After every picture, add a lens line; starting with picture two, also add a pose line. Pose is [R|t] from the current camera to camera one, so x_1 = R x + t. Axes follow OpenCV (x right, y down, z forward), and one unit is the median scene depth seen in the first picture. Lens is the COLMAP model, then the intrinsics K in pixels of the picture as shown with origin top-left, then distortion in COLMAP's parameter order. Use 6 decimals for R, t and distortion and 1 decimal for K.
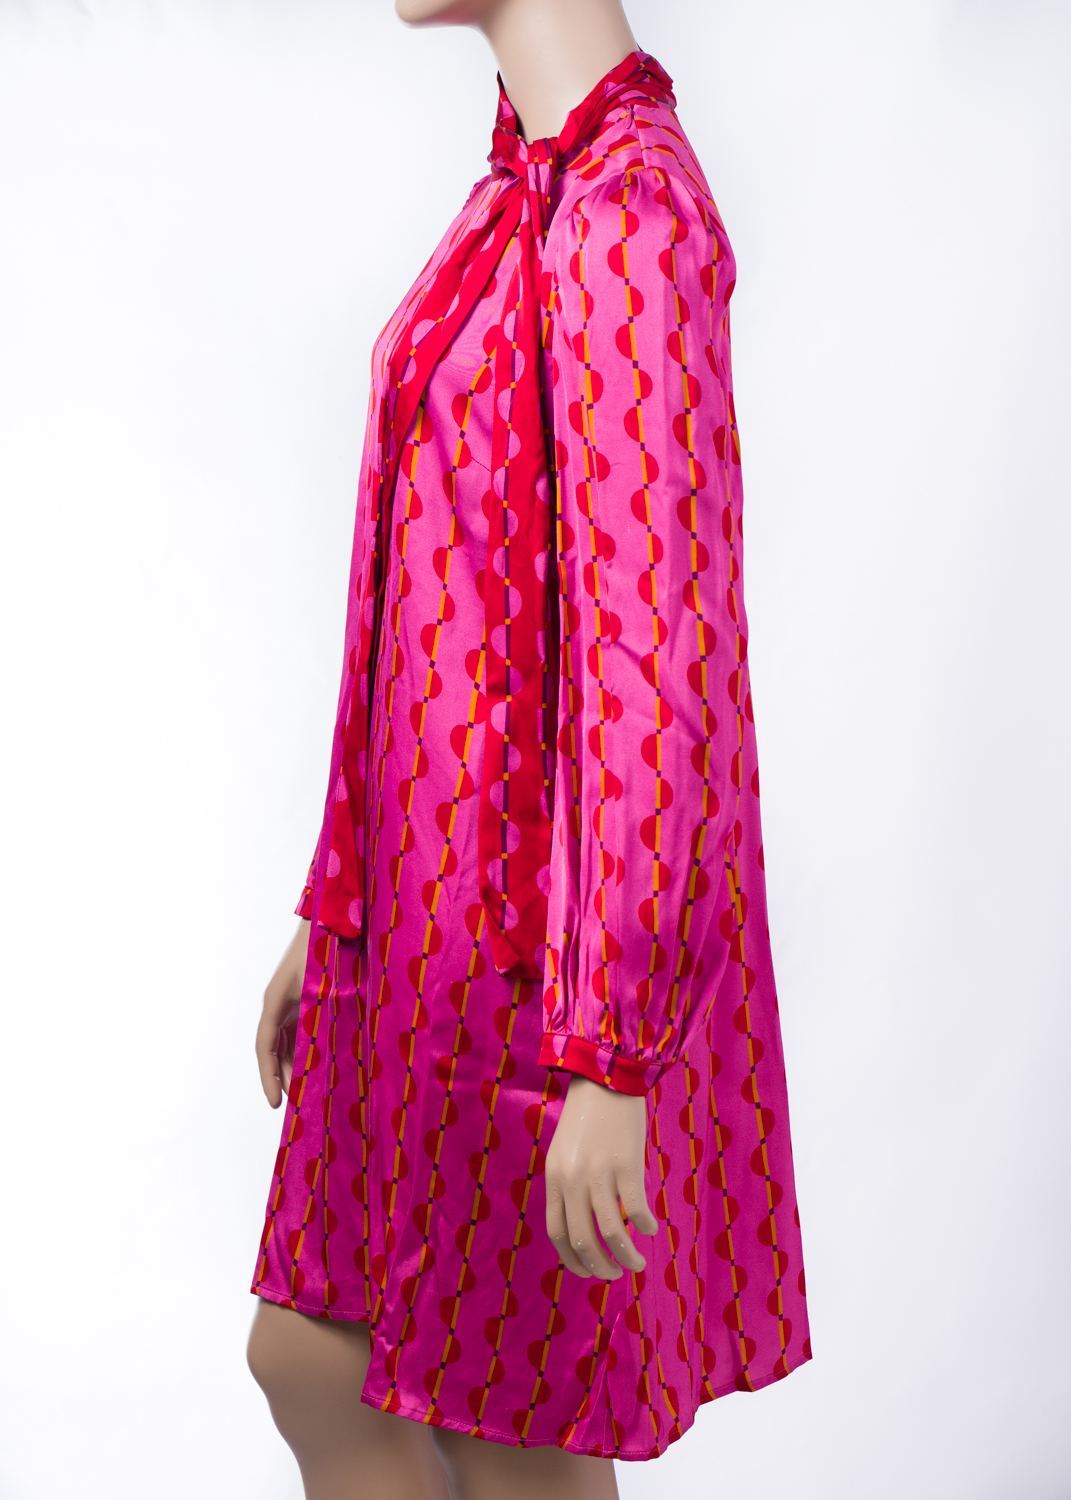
lens RADIAL K [[3599.6, 0, 525.9], [0, 3599.6, 748.7], [0, 0, 1]] dist [0.028444, 0.000000]
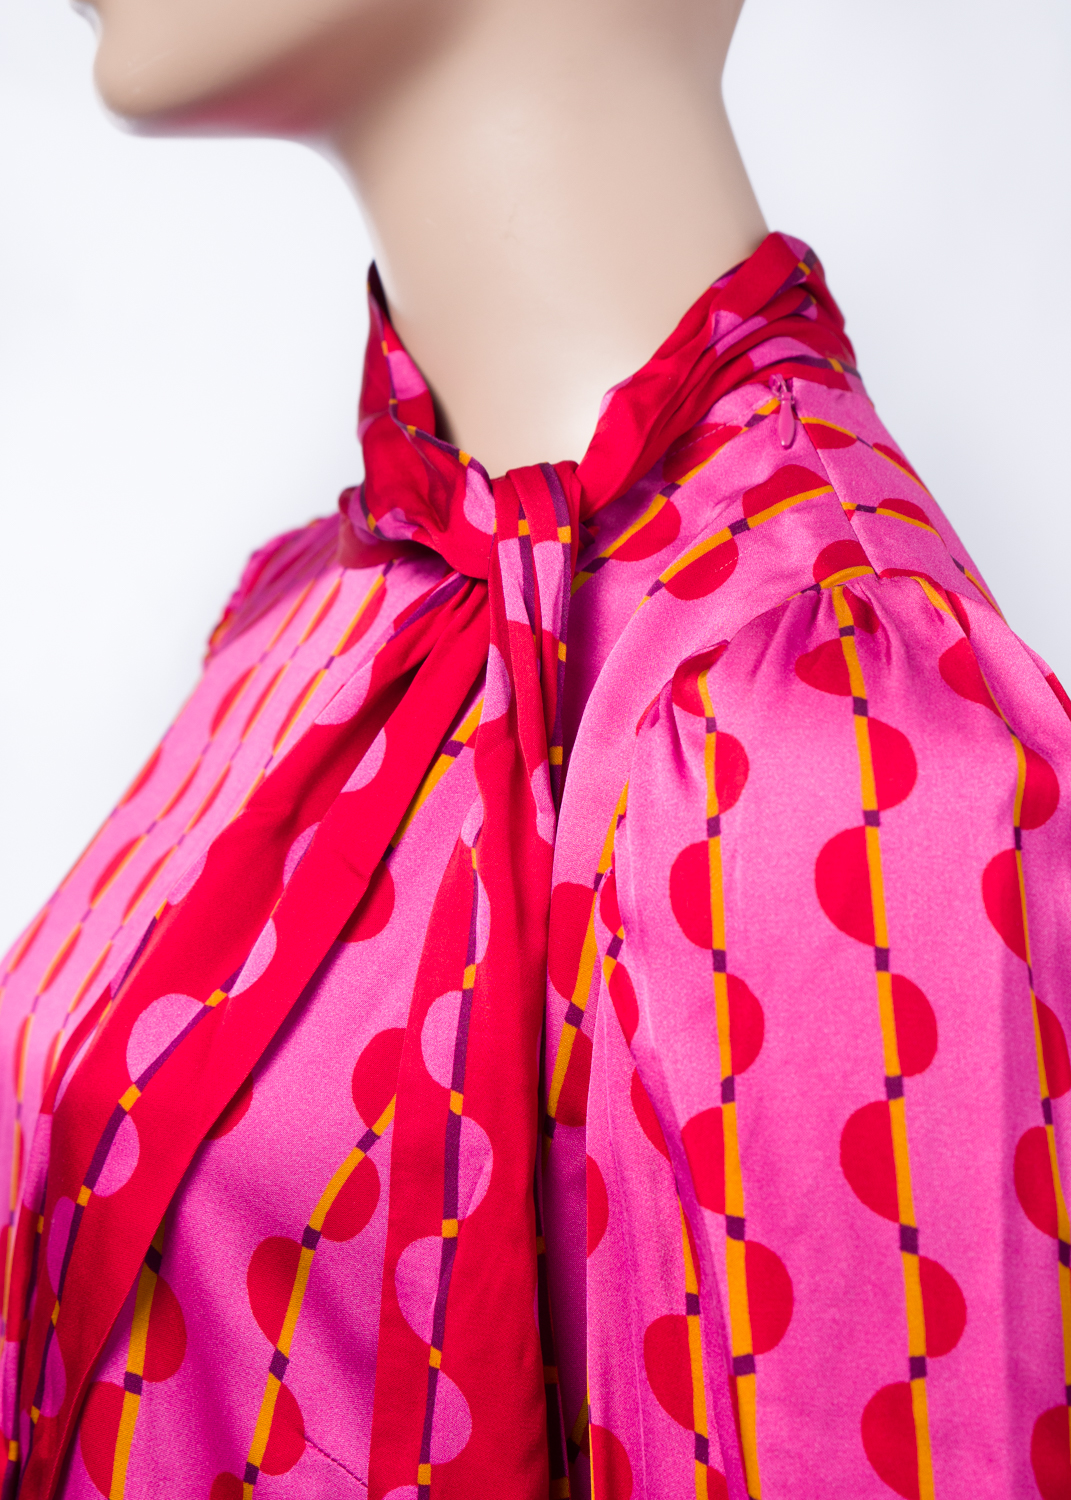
lens RADIAL K [[3599.6, 0, 541.0], [0, 3599.6, 757.1], [0, 0, 1]] dist [0.028444, 0.000000]
pose [[0.990790, 0.033219, 0.131267, -0.038624], [-0.023653, 0.996995, -0.073768, -0.118527], [-0.133323, 0.069984, 0.988599, 0.675953]]
